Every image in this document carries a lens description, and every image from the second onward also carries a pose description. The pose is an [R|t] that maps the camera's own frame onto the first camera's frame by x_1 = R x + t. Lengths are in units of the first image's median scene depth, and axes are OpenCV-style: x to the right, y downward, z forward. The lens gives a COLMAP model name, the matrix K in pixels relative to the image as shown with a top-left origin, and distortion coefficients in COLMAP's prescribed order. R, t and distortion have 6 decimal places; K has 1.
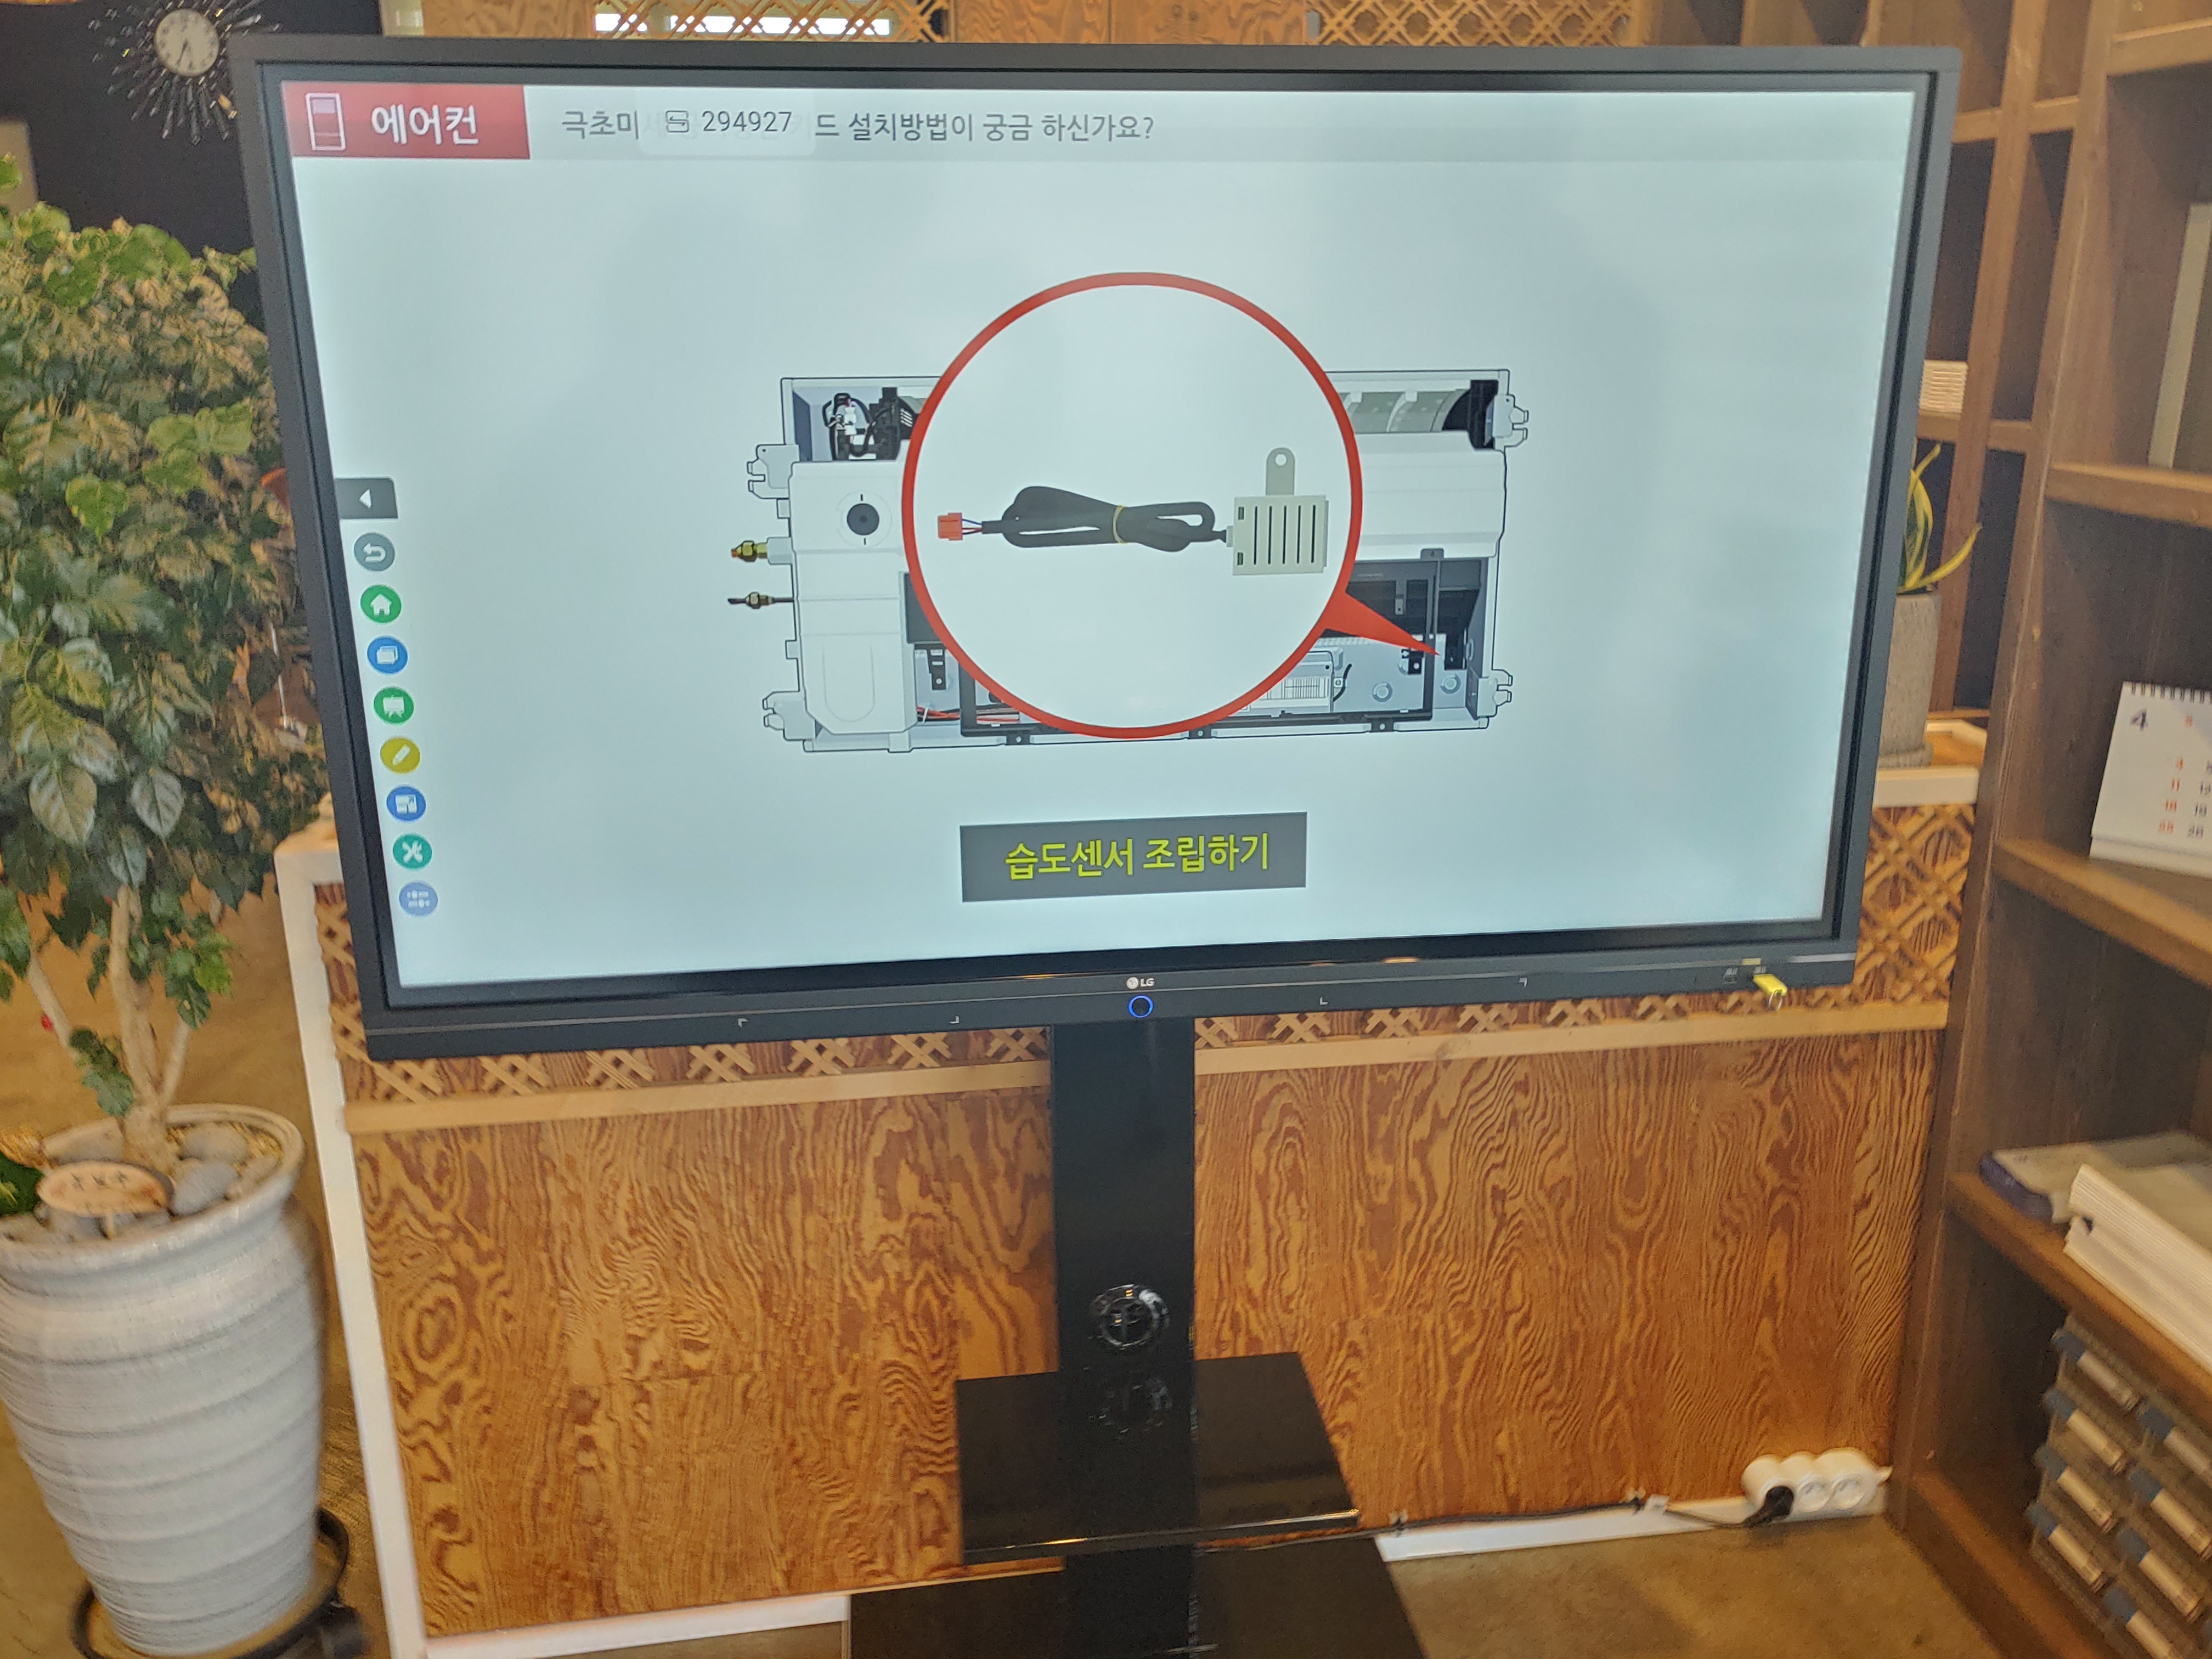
lens RADIAL K [[1791.9, 0, 1154.3], [0, 1791.9, 786.7], [0, 0, 1]] dist [-0.028896, 0.158812]
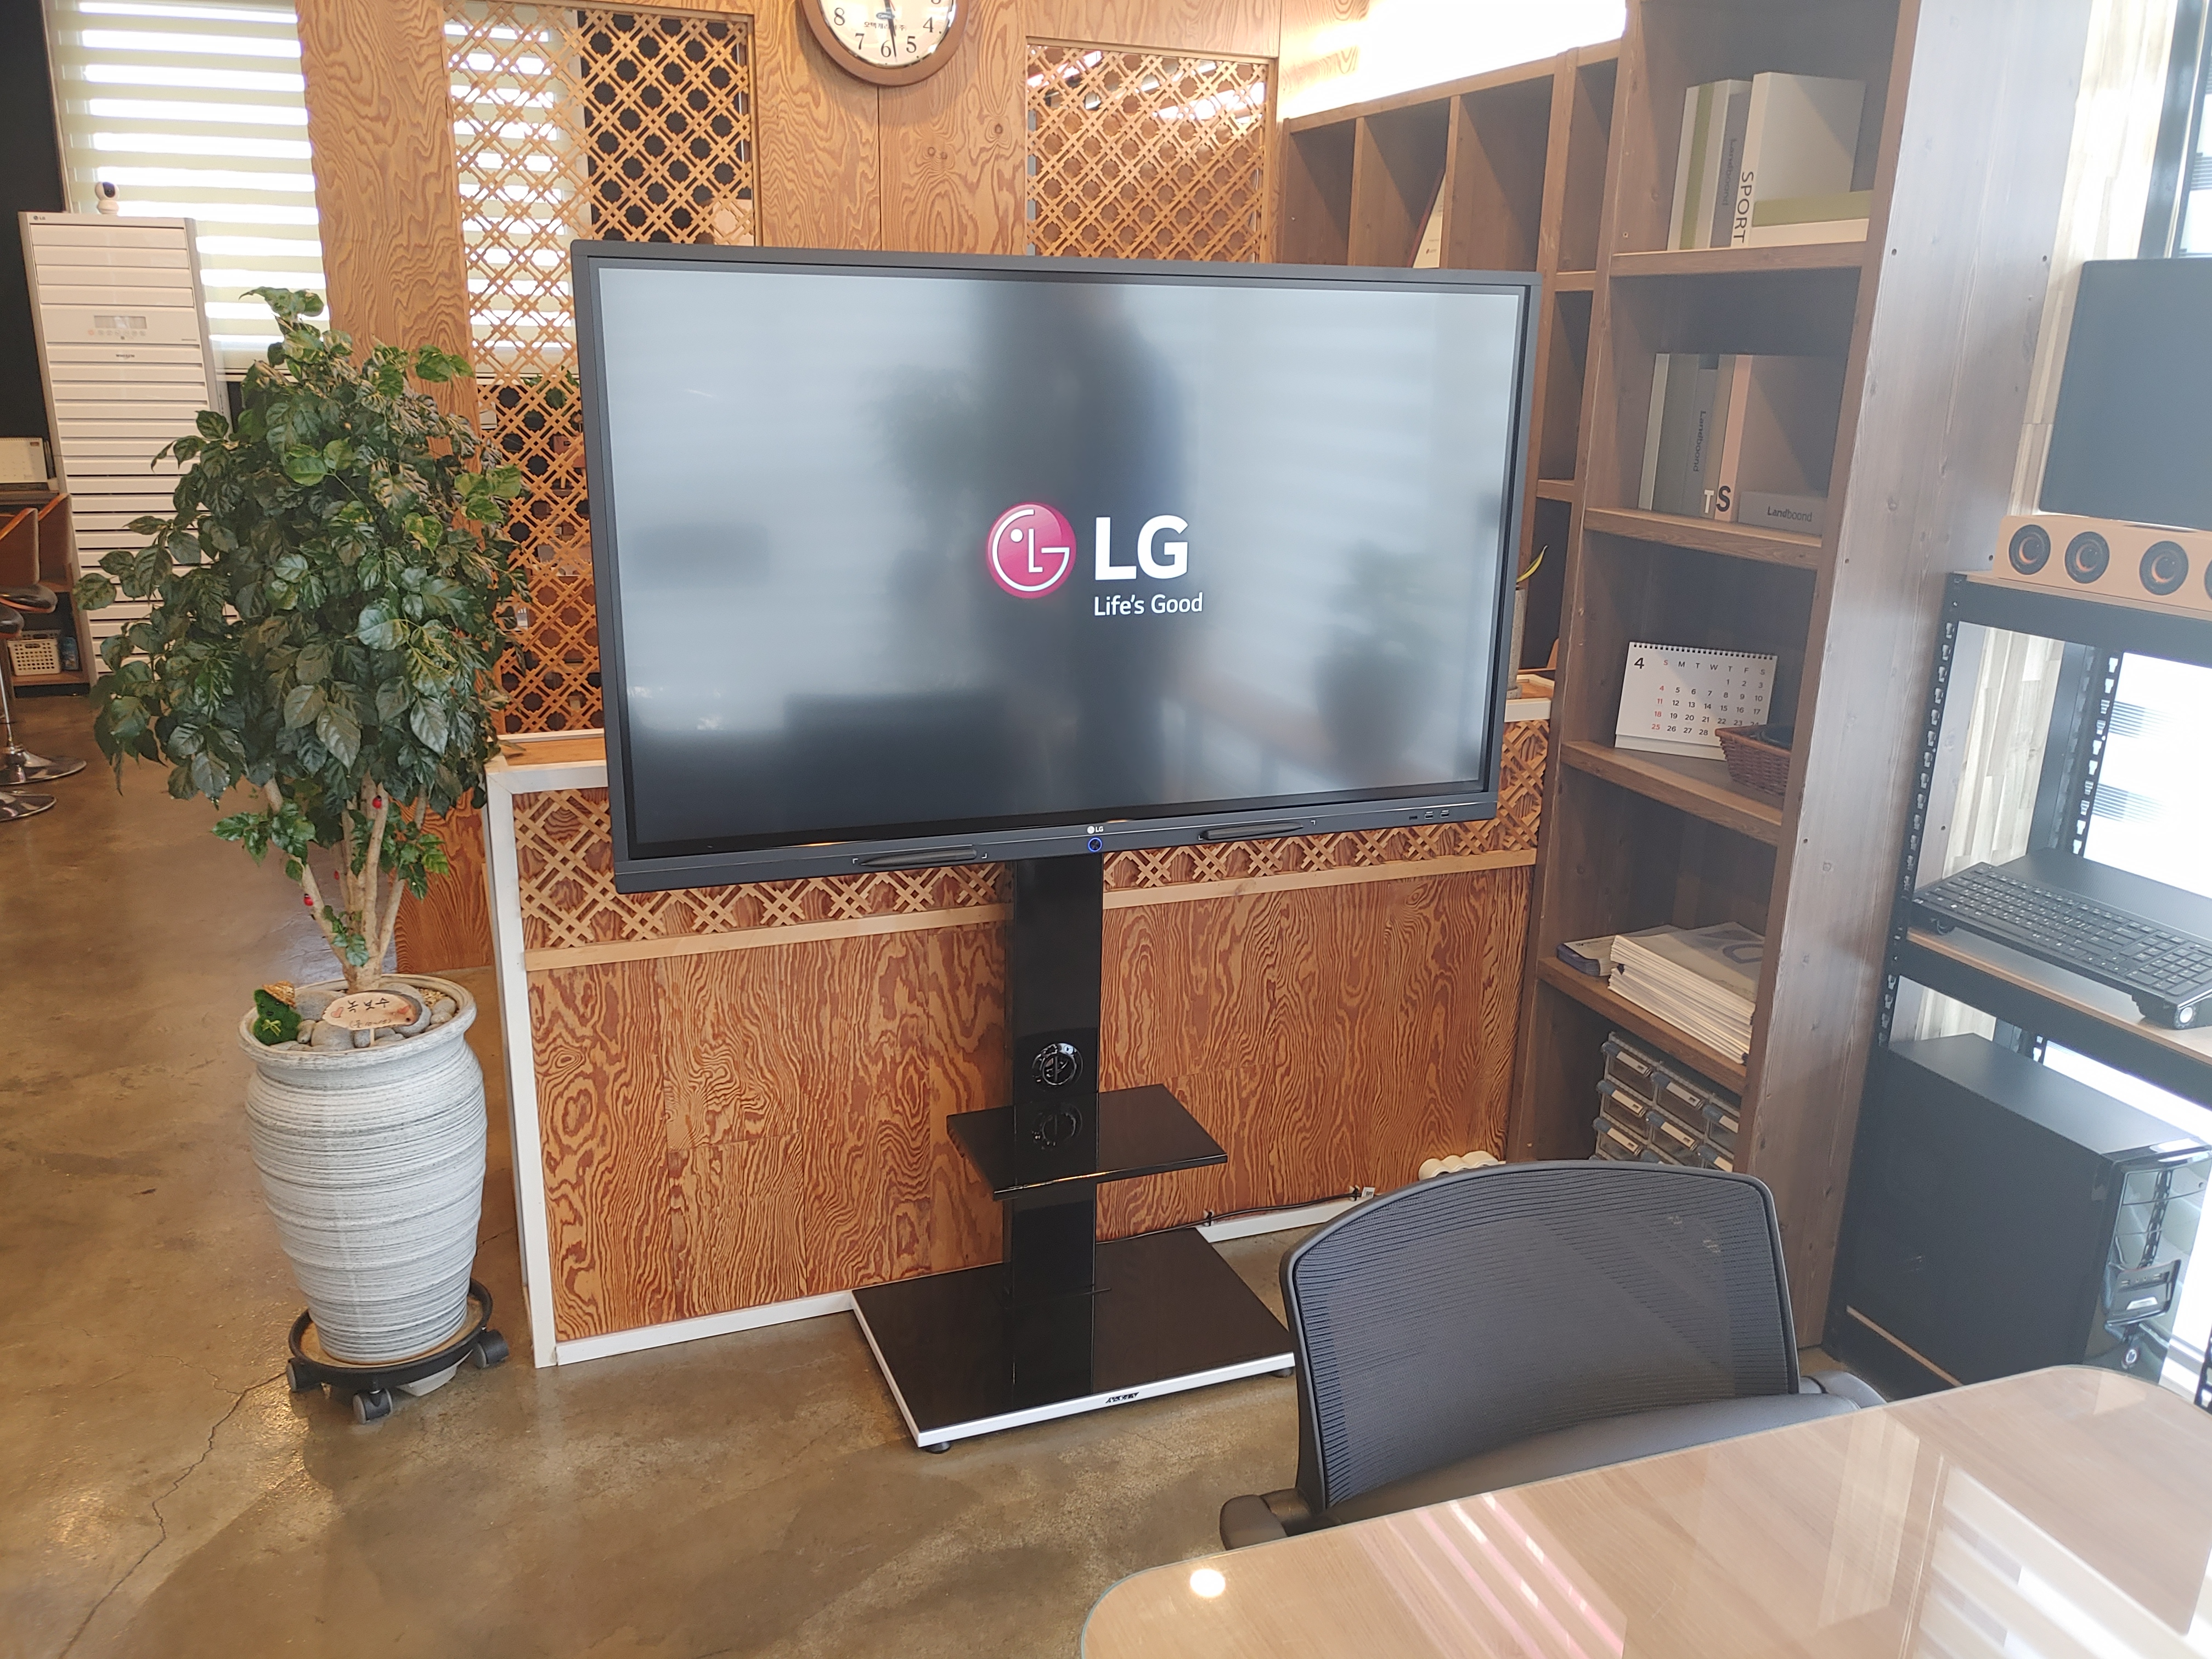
lens RADIAL K [[1683.0, 0, 1137.8], [0, 1683.0, 849.0], [0, 0, 1]] dist [0.076862, -0.009942]
pose [[0.974077, -0.043869, 0.221924, -0.244584], [0.040268, 0.998974, 0.020728, 0.078249], [-0.222606, -0.011254, 0.974844, -0.399991]]
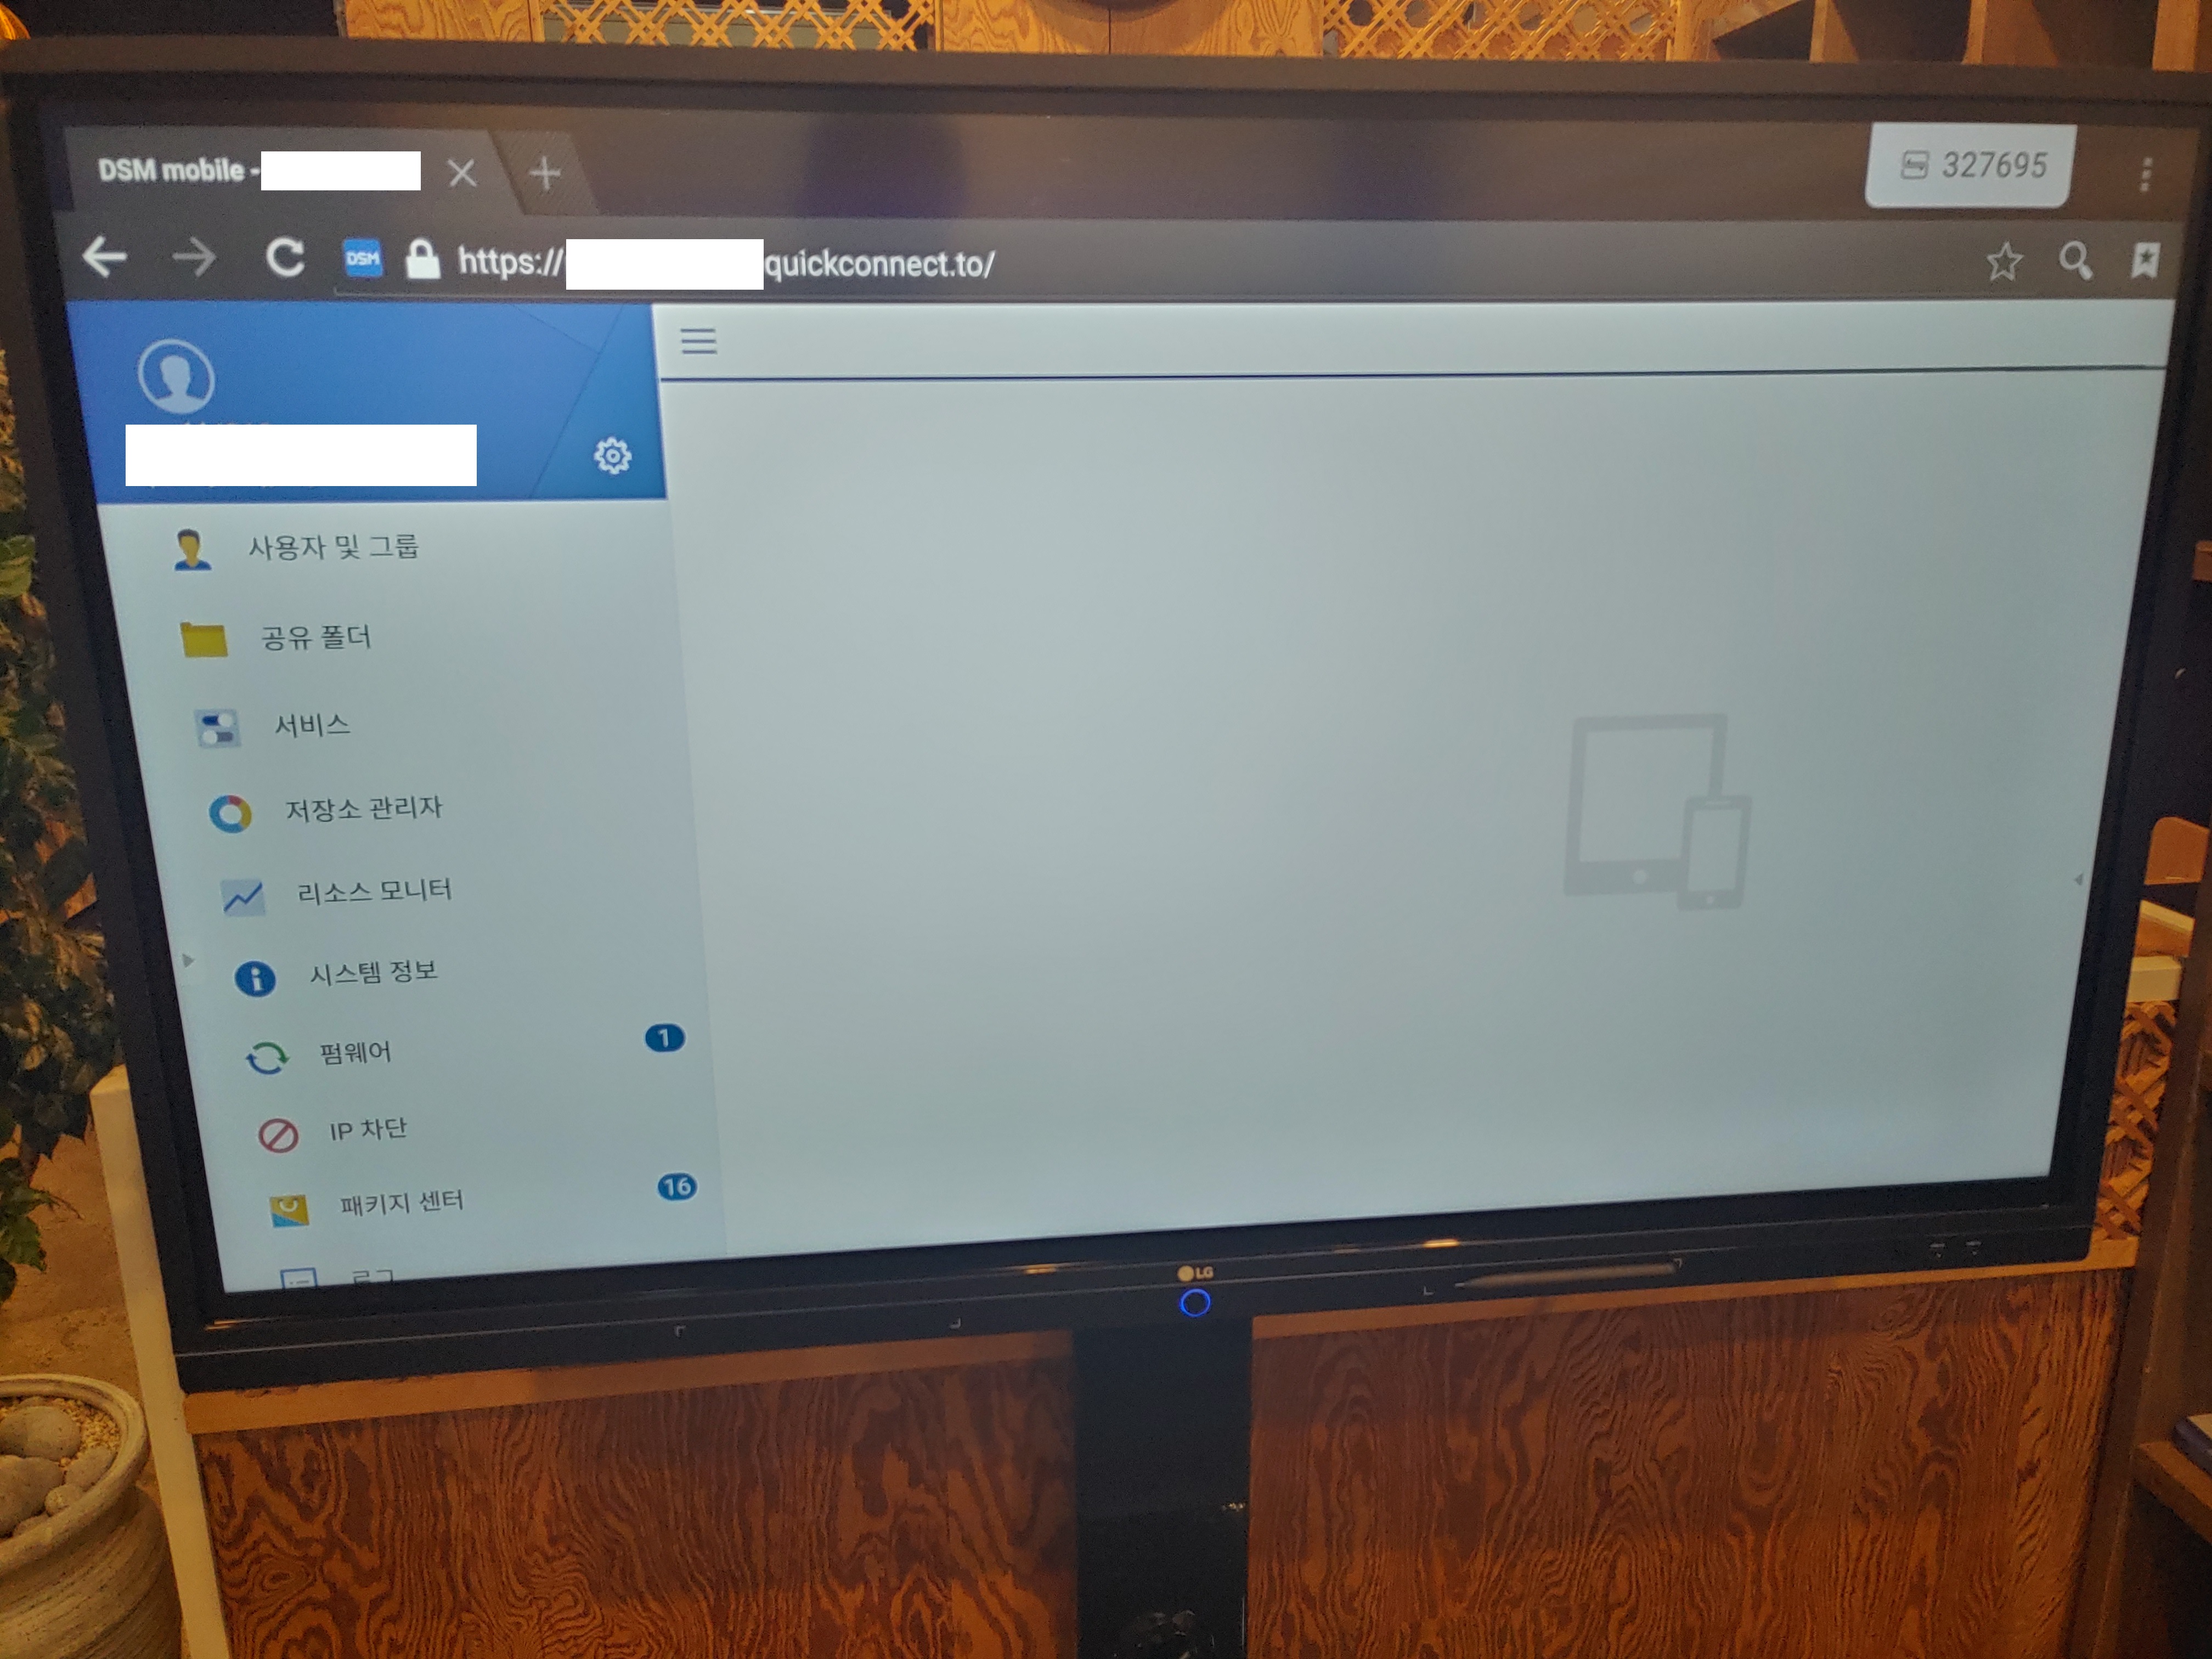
lens RADIAL K [[1704.1, 0, 1151.9], [0, 1704.1, 829.6], [0, 0, 1]] dist [0.038201, -0.001082]
pose [[0.999947, 0.002706, 0.009884, -0.027660], [-0.002450, 0.999662, -0.025869, -0.050930], [-0.009951, 0.025843, 0.999616, 0.200180]]
